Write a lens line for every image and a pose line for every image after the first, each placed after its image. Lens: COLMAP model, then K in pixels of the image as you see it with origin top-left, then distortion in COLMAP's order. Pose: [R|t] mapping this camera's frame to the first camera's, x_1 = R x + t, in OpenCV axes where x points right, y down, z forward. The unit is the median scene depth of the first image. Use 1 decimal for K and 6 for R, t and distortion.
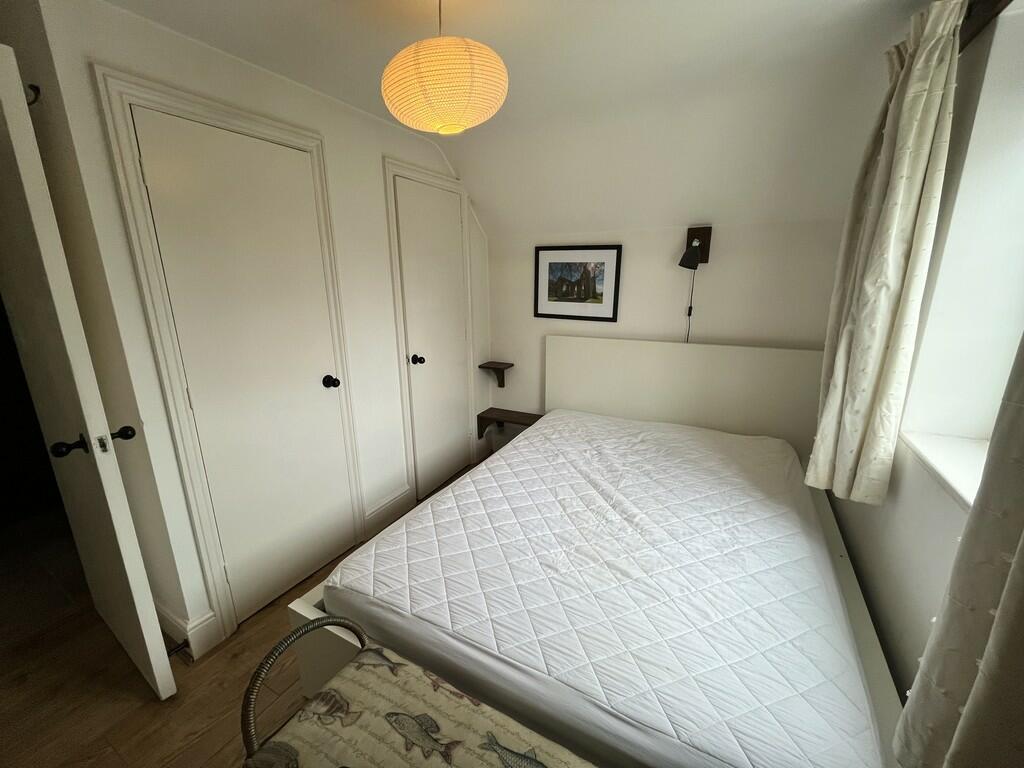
lens RADIAL K [[415.2, 0, 512.1], [0, 415.2, 386.7], [0, 0, 1]] dist [-0.006082, 0.001152]
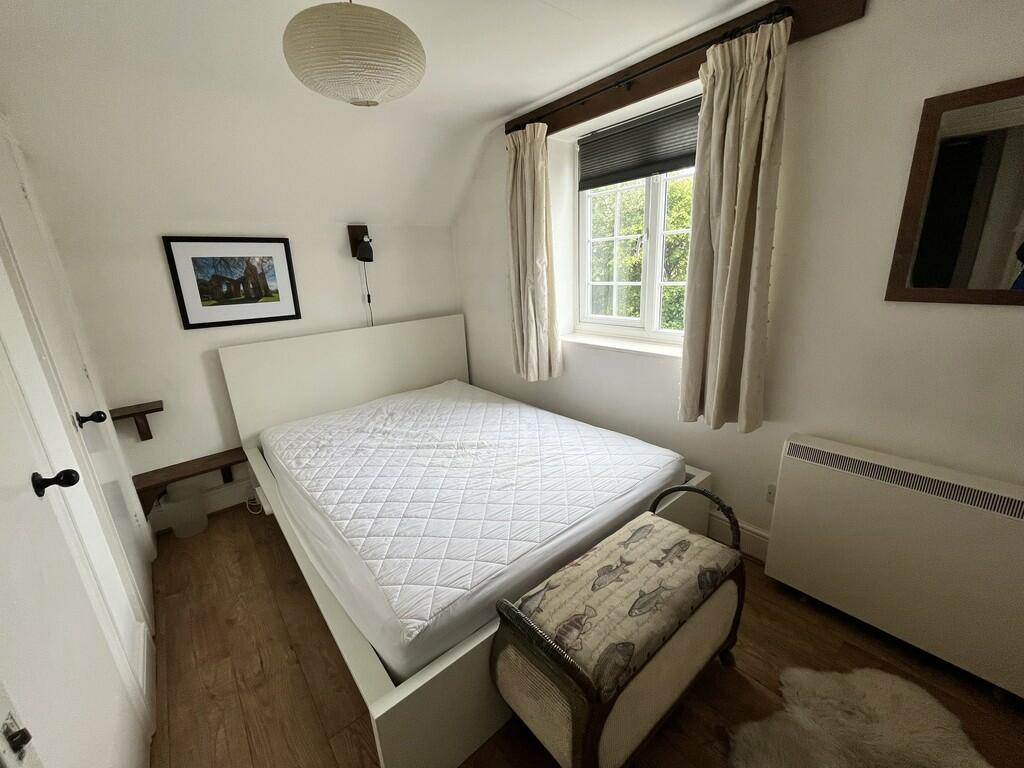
lens RADIAL K [[415.2, 0, 511.4], [0, 415.2, 384.6], [0, 0, 1]] dist [-0.006082, 0.001152]
pose [[0.368034, -0.269782, 0.889814, -0.531306], [0.282760, 0.944132, 0.169299, -0.040552], [-0.885775, 0.189295, 0.423756, 0.214475]]
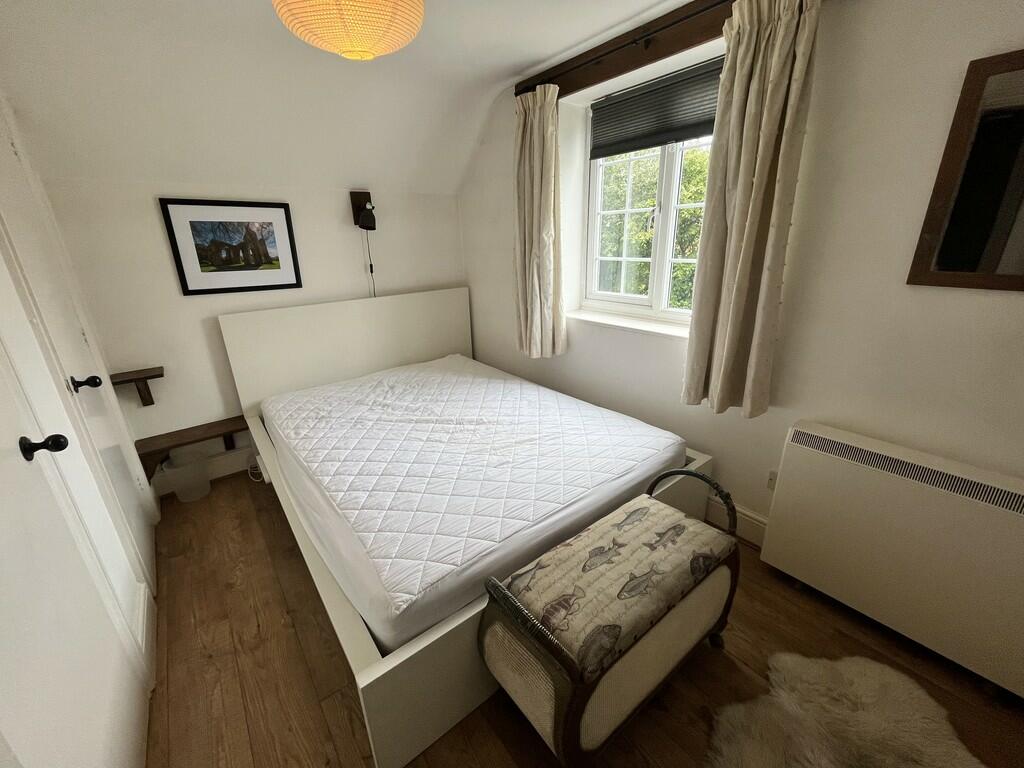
lens RADIAL K [[415.2, 0, 511.3], [0, 415.2, 384.7], [0, 0, 1]] dist [-0.006082, 0.001152]
pose [[0.392708, -0.310277, 0.865741, -0.511776], [0.258279, 0.940691, 0.219981, -0.035840], [-0.882651, 0.137215, 0.449555, 0.208305]]
